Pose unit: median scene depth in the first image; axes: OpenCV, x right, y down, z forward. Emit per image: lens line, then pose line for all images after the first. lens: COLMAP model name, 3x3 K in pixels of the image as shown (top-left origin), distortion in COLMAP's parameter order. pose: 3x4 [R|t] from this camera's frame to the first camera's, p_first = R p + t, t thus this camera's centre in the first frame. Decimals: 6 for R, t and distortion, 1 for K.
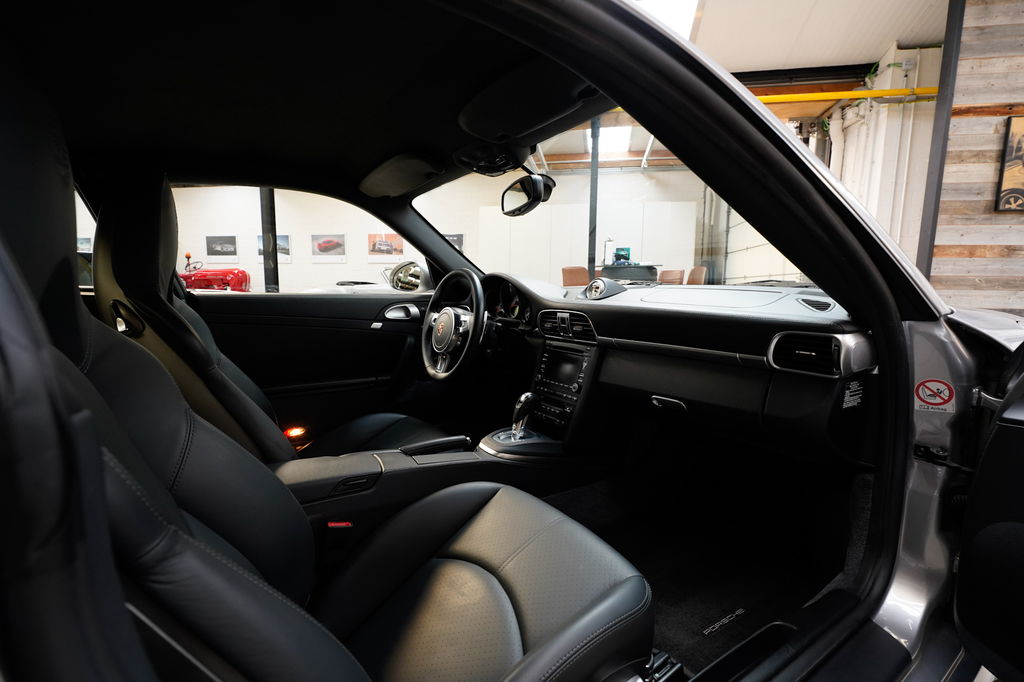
lens RADIAL K [[446.2, 0, 516.4], [0, 446.2, 342.8], [0, 0, 1]] dist [-0.003830, 0.000209]
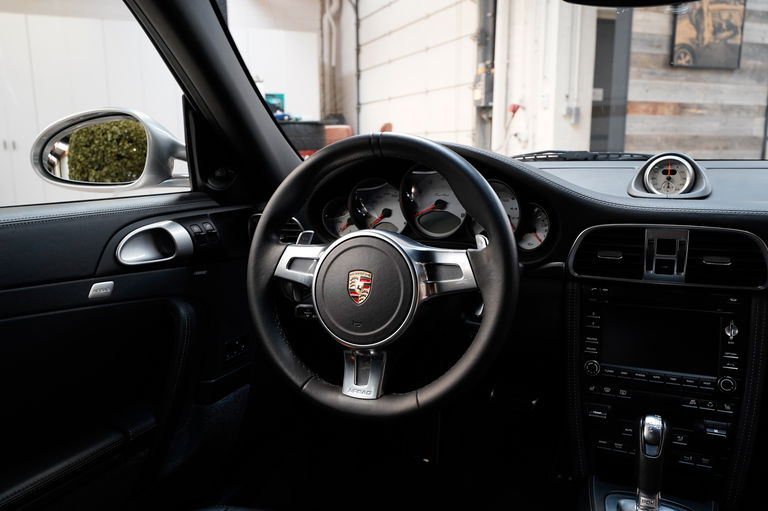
lens RADIAL K [[604.3, 0, 382.6], [0, 604.3, 253.9], [0, 0, 1]] dist [0.009286, -0.000848]
pose [[0.851779, -0.103812, 0.513513, -0.158242], [0.078467, 0.994394, 0.070872, -0.036419], [-0.517992, -0.020073, 0.855150, 0.199160]]
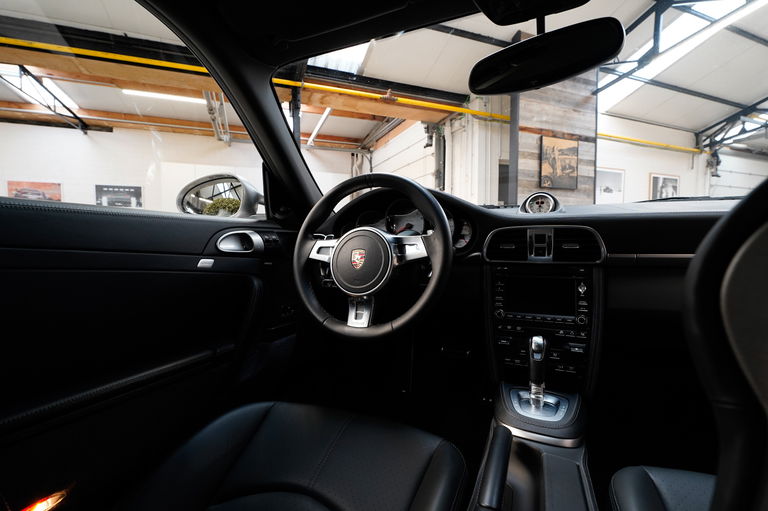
lens RADIAL K [[334.7, 0, 382.5], [0, 334.7, 257.3], [0, 0, 1]] dist [-0.003830, 0.000209]
pose [[0.856110, -0.040027, 0.515242, -0.146936], [0.076135, 0.995886, -0.049138, -0.002794], [-0.511155, 0.081295, 0.855635, 0.208293]]
